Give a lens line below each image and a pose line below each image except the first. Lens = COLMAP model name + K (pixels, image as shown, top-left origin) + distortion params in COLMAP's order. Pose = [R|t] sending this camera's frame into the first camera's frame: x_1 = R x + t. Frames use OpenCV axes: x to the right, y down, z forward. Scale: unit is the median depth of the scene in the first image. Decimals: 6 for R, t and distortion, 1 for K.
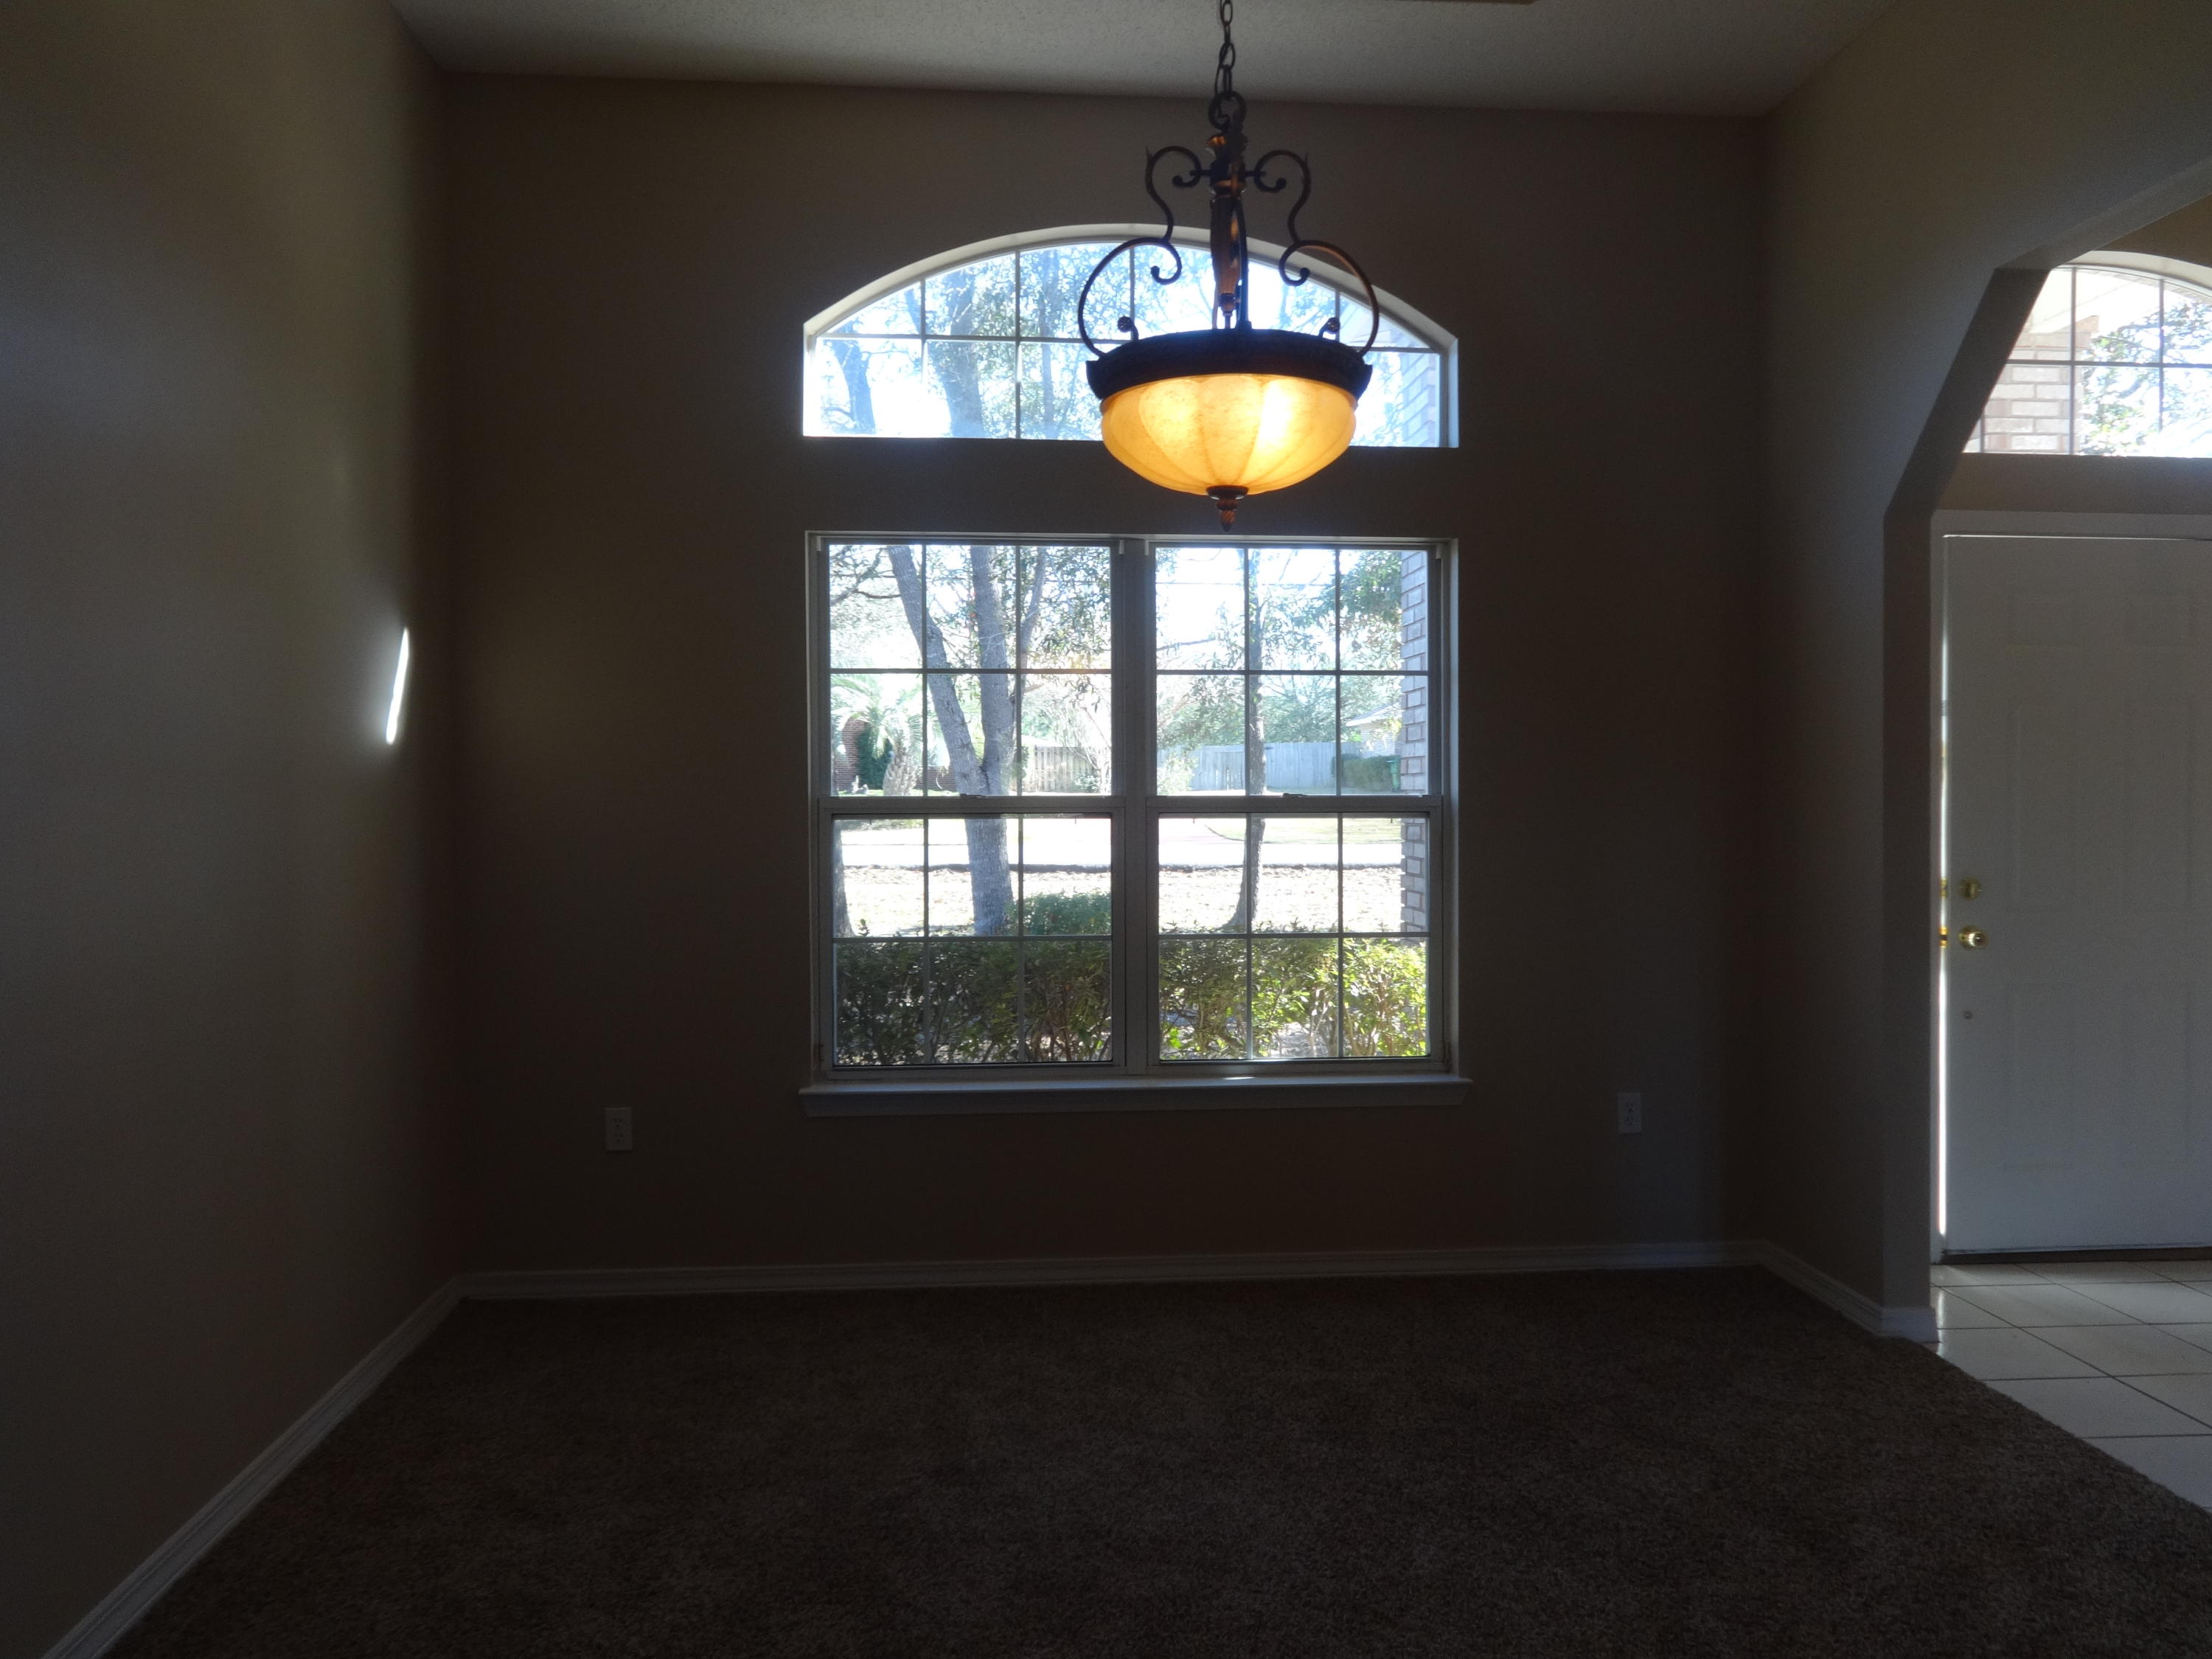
lens RADIAL K [[1662.4, 0, 1111.2], [0, 1662.4, 823.6], [0, 0, 1]] dist [0.001383, 0.005561]
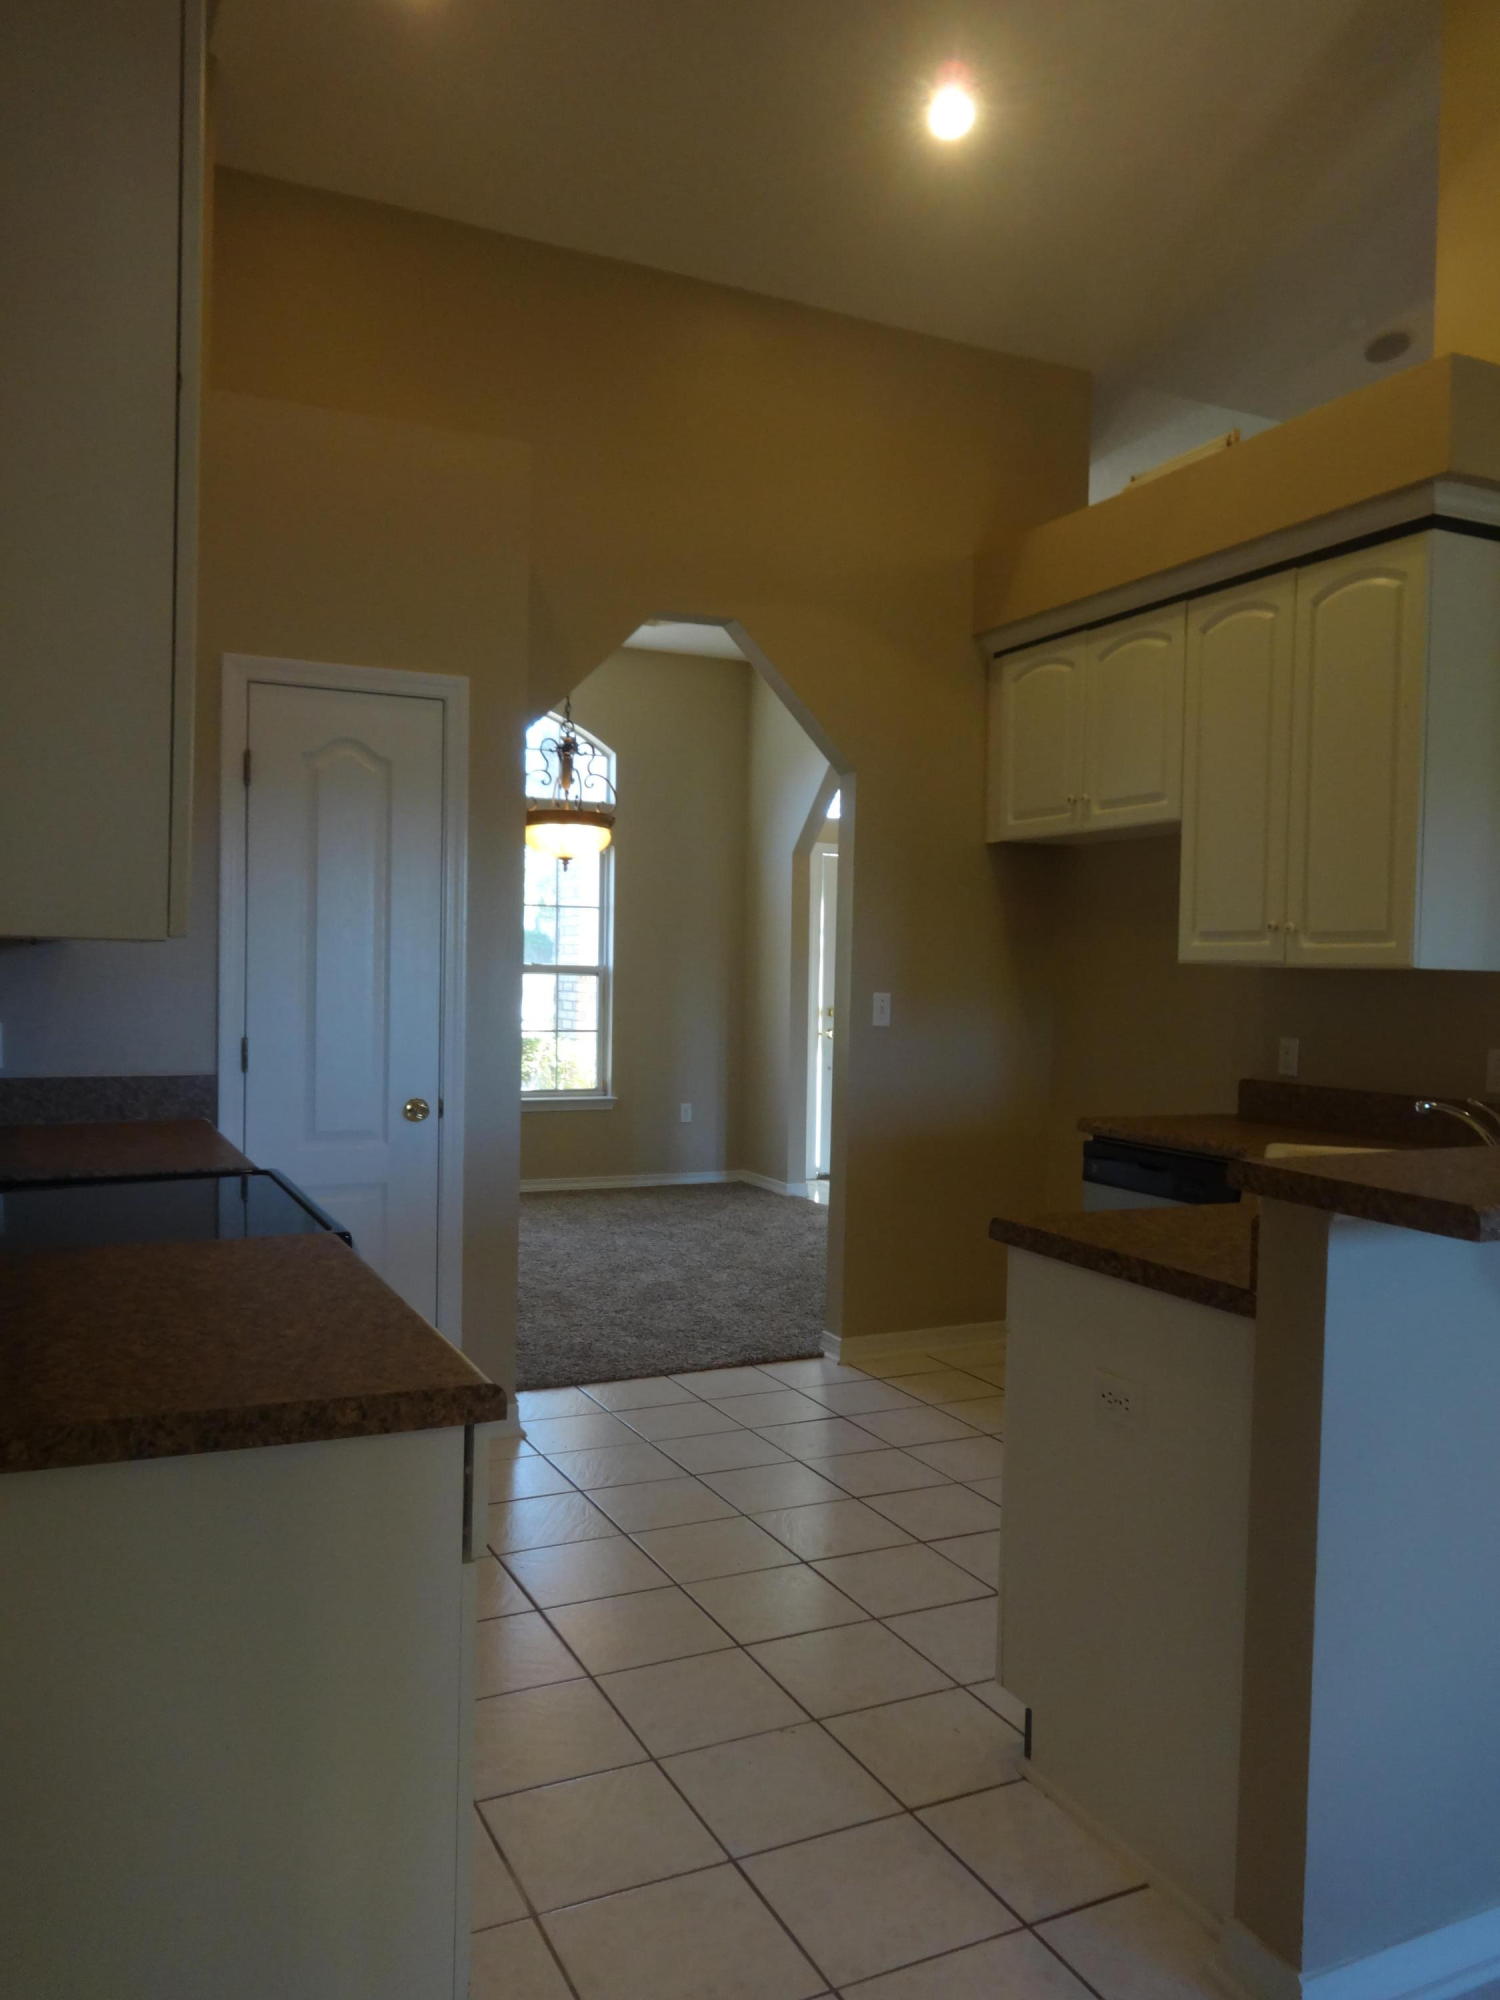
lens RADIAL K [[1503.1, 0, 754.6], [0, 1503.1, 1008.8], [0, 0, 1]] dist [0.001383, 0.005561]
pose [[0.934910, 0.011896, 0.354686, -0.305818], [-0.014920, 0.999872, 0.005794, 0.024451], [-0.354571, -0.010709, 0.934968, -0.875741]]
